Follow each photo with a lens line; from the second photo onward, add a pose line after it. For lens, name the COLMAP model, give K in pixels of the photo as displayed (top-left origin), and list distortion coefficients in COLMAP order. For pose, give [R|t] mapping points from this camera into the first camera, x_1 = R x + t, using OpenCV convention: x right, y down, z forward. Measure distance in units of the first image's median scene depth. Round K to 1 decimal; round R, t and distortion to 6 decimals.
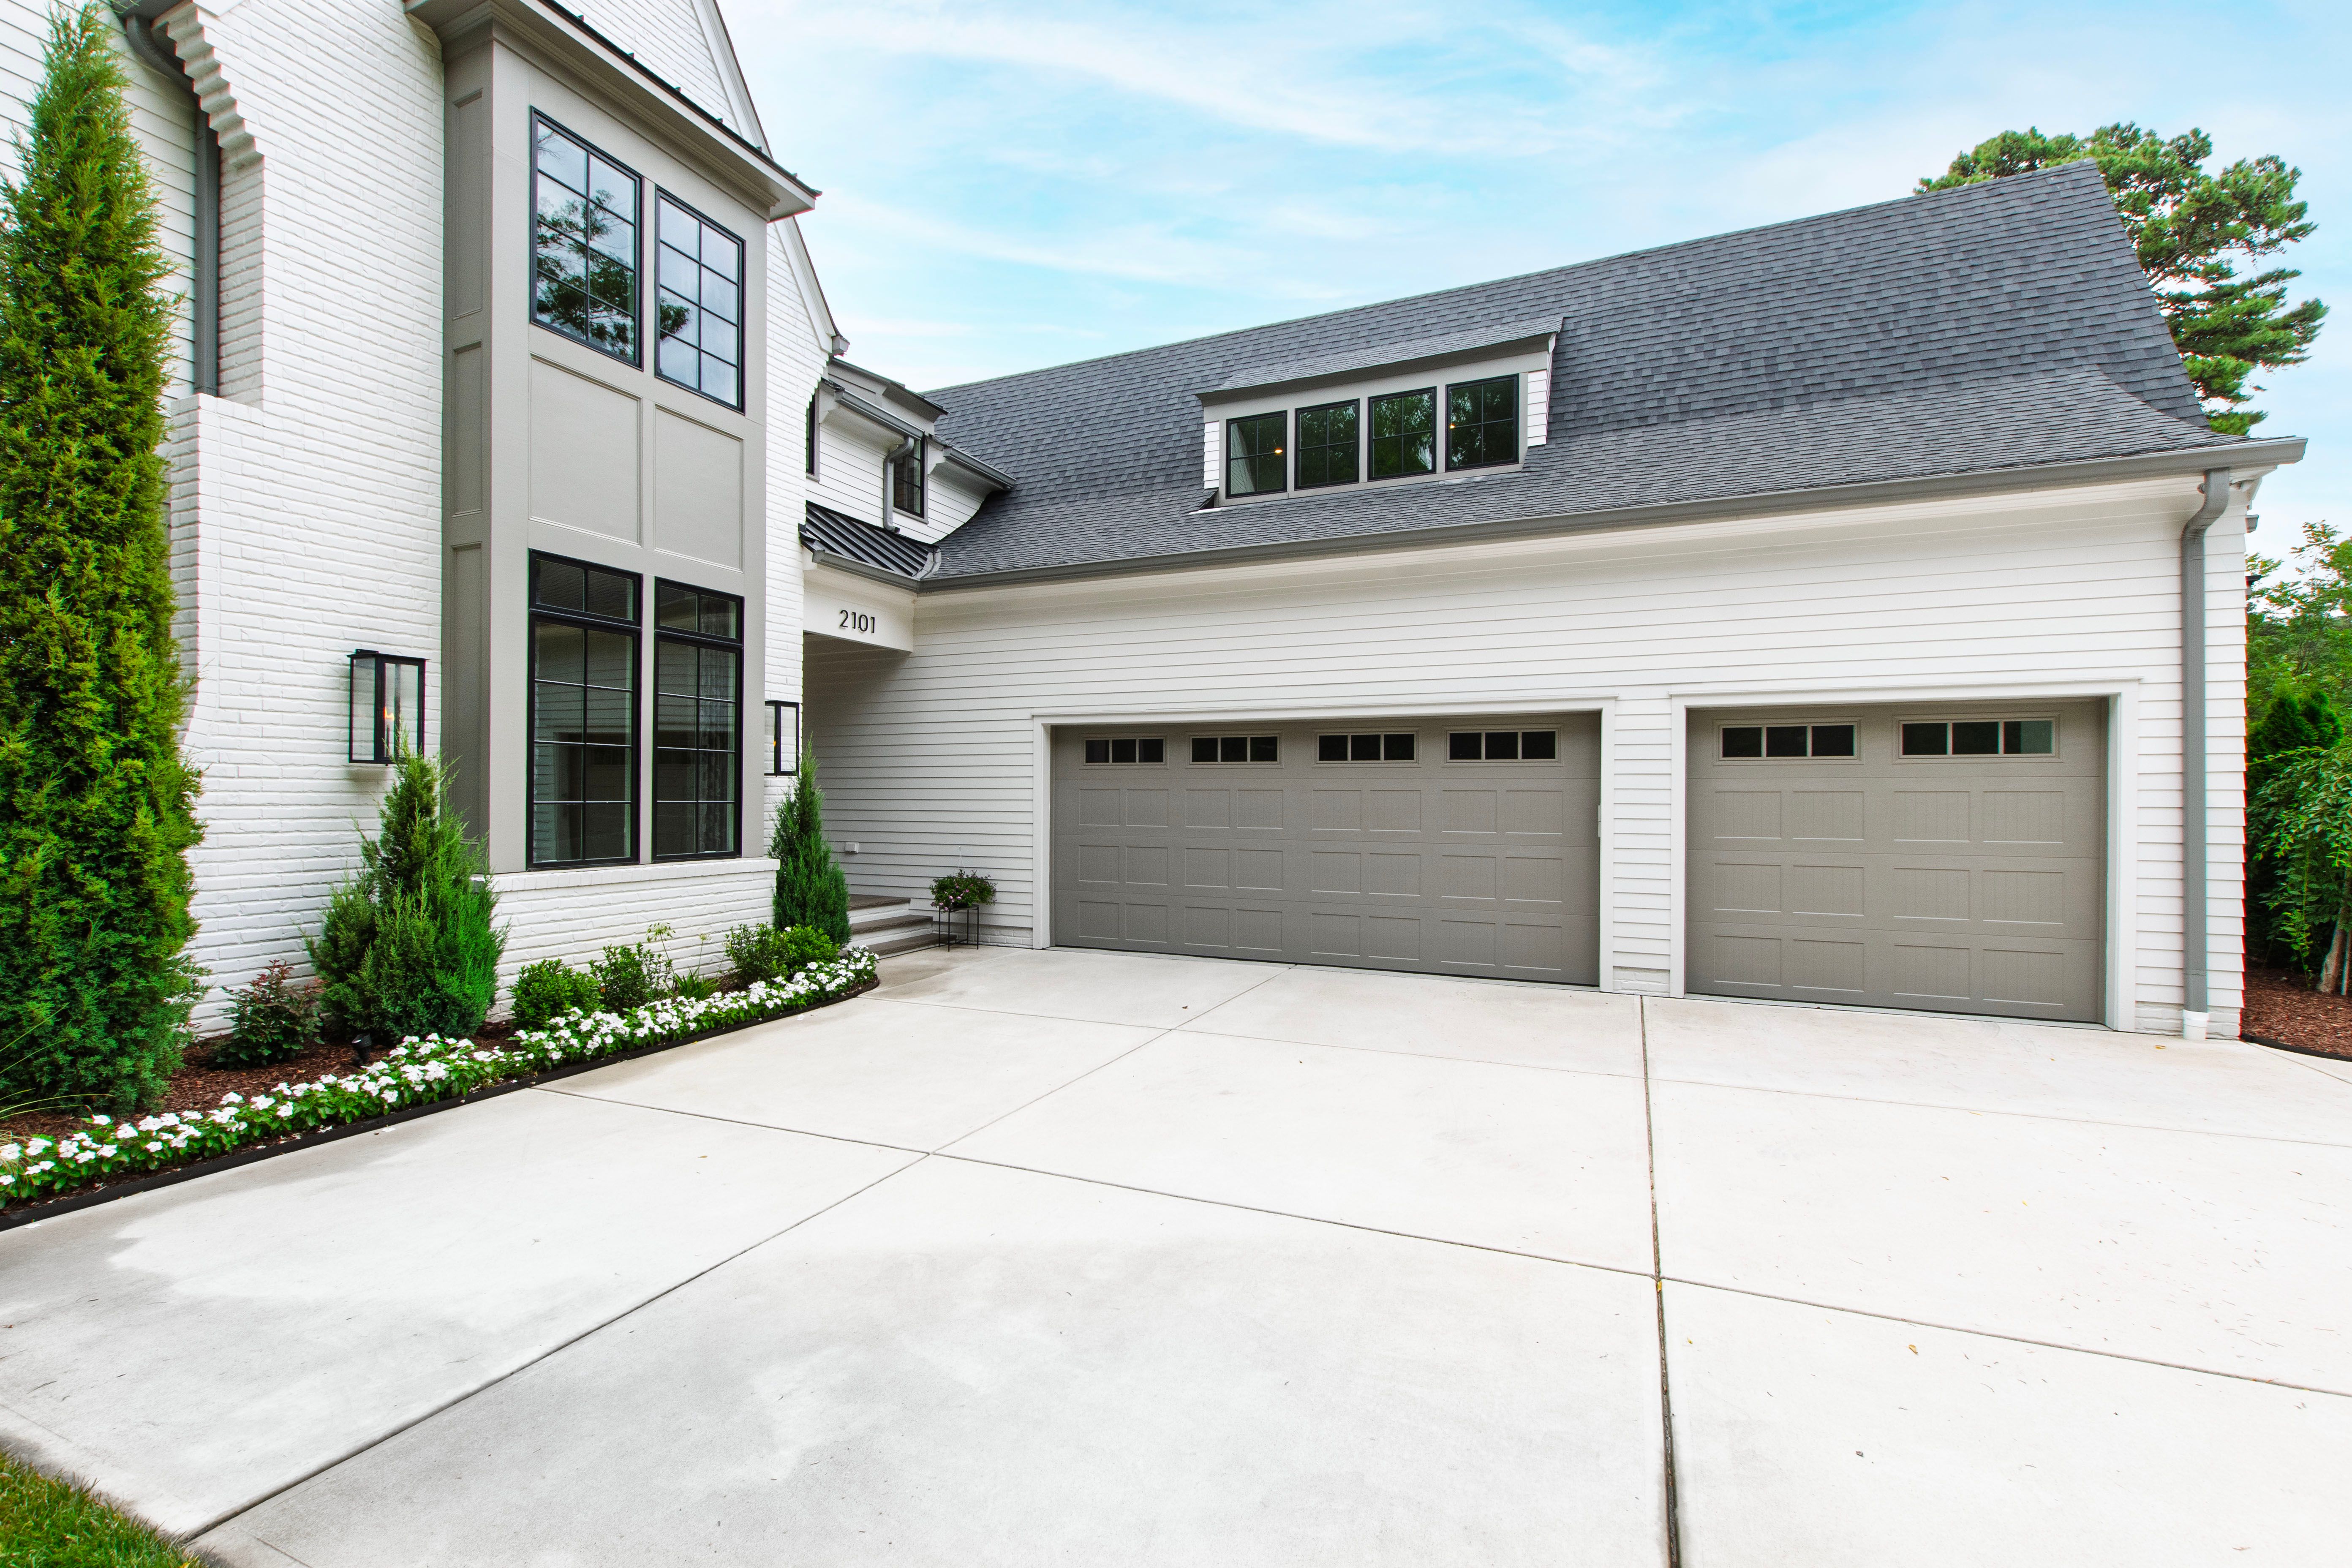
lens RADIAL K [[1013.1, 0, 1176.0], [0, 1013.1, 784.0], [0, 0, 1]] dist [0.015263, -0.000050]
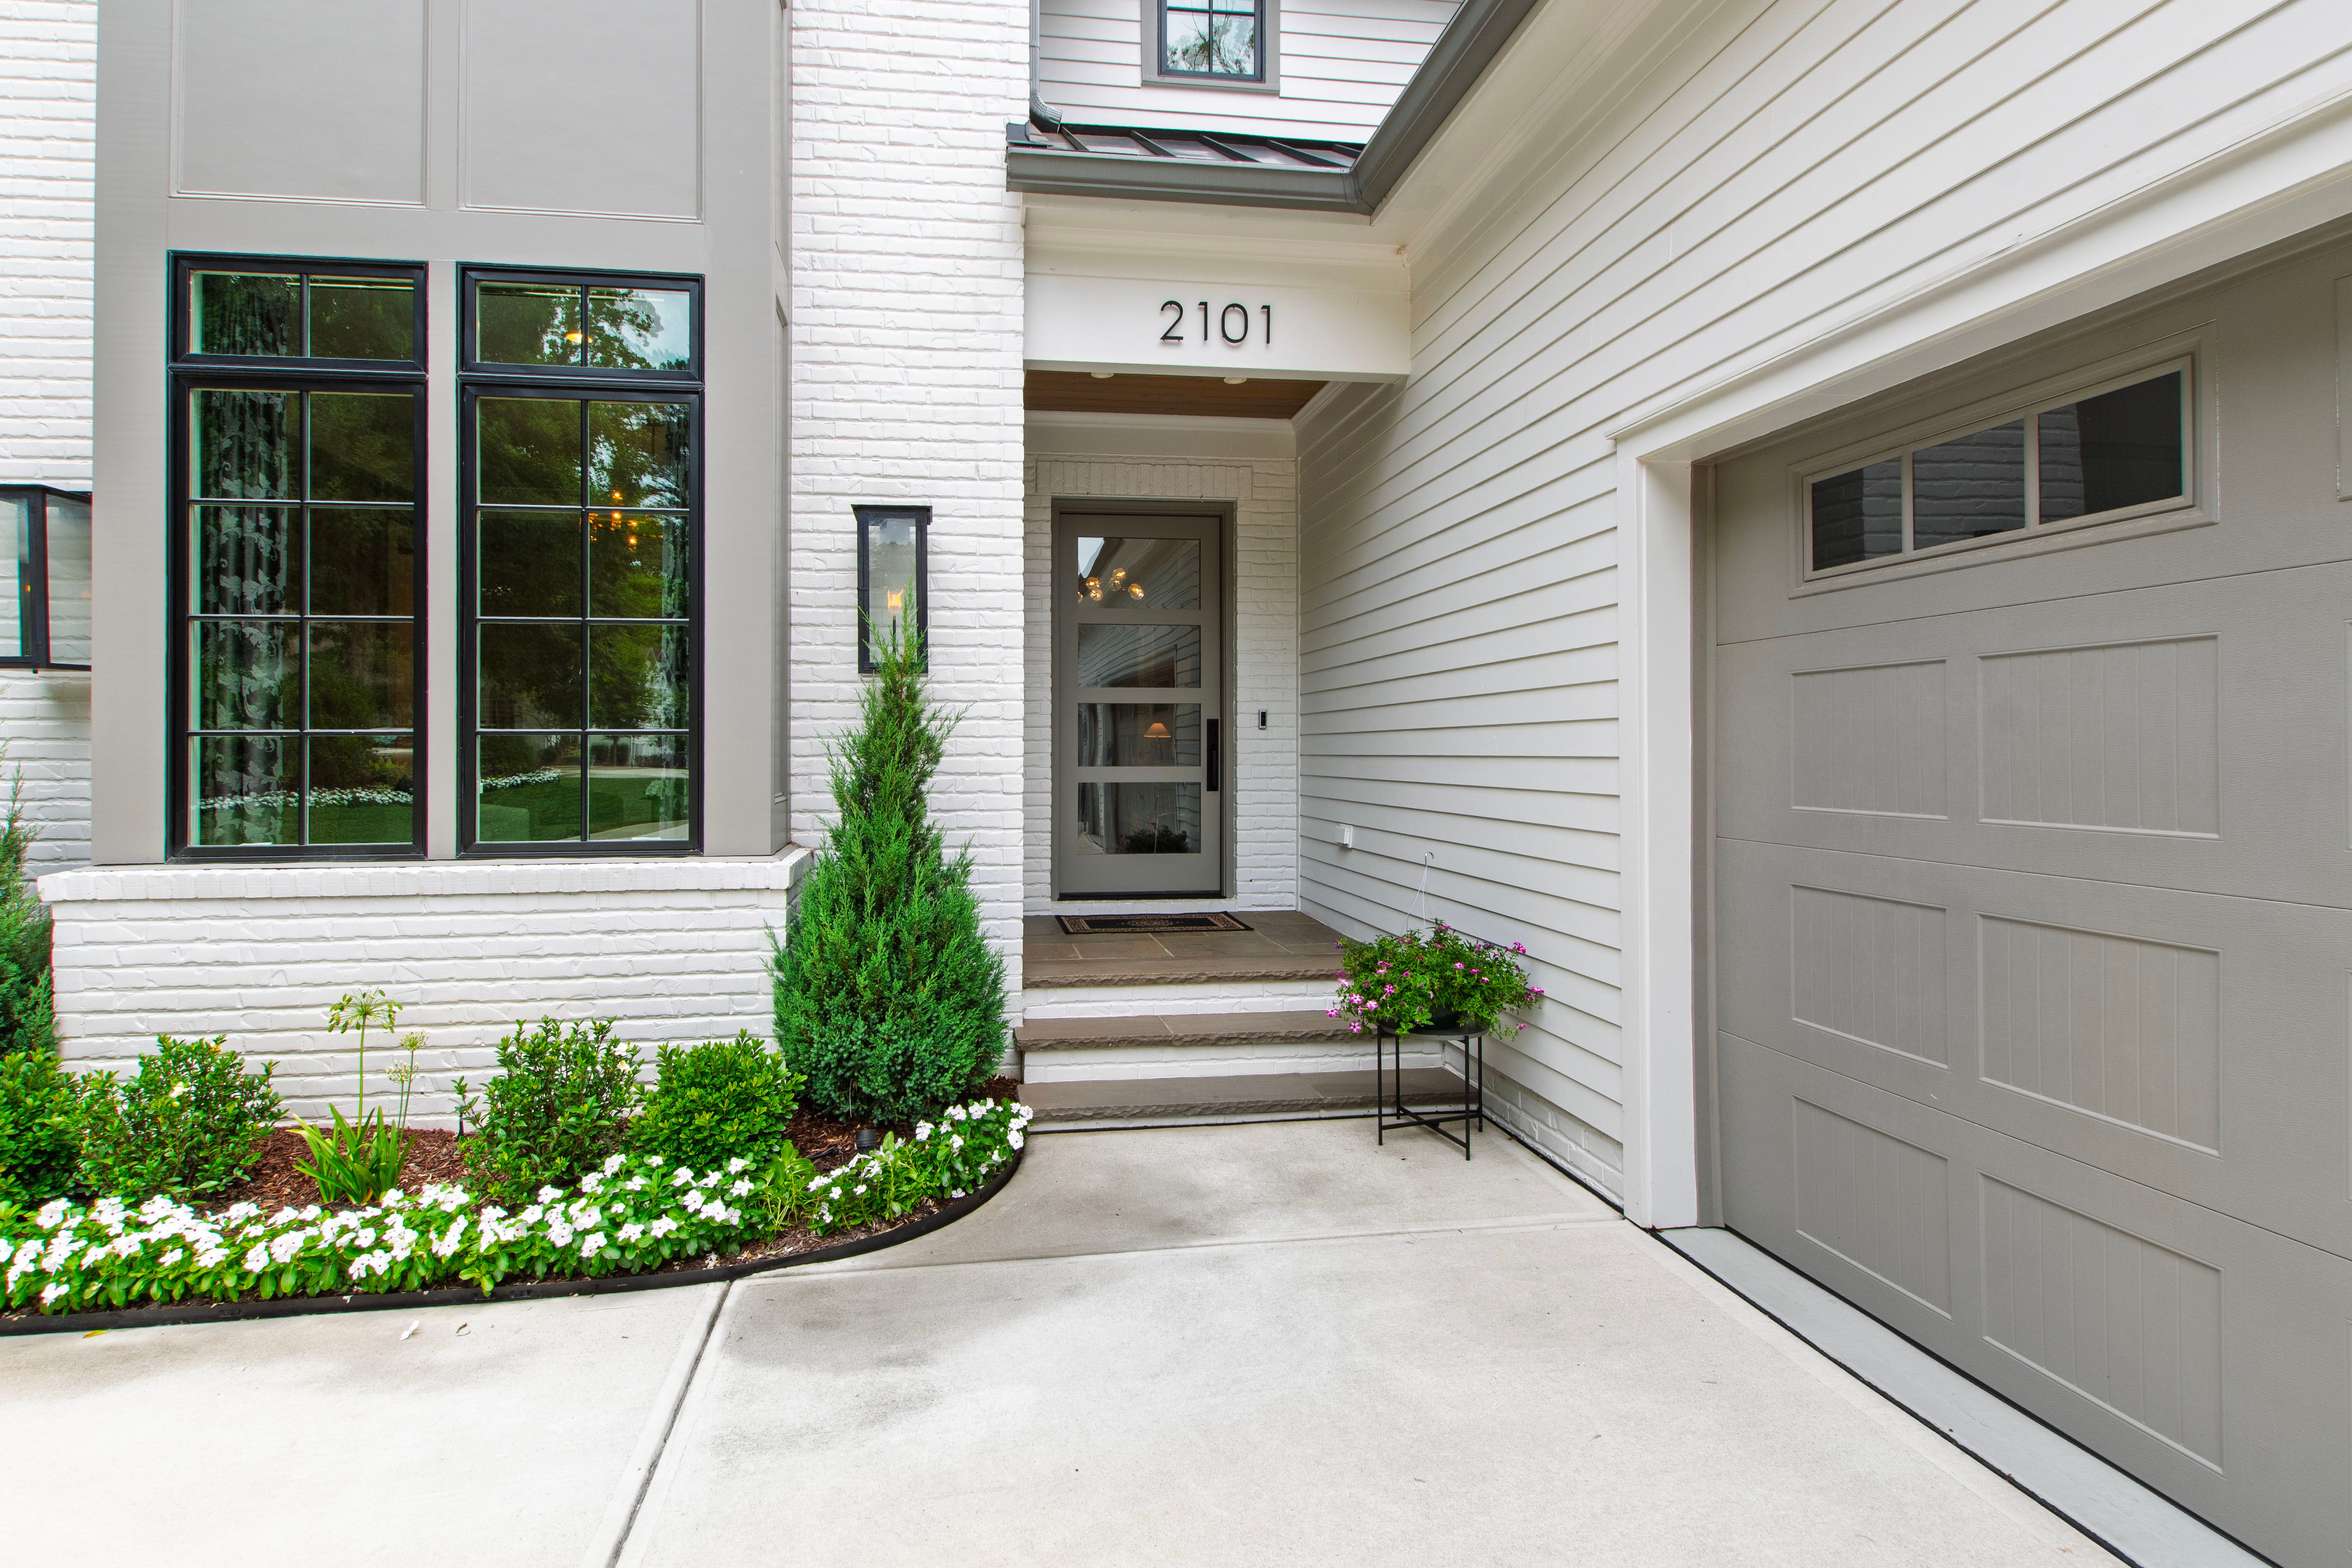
lens RADIAL K [[1073.7, 0, 1121.4], [0, 1073.7, 747.1], [0, 0, 1]] dist [-0.000606, -0.000237]
pose [[0.513718, -0.013131, -0.857858, 0.064544], [0.018404, 0.999821, -0.004283, 0.026145], [0.857761, -0.013588, 0.513868, 0.799337]]
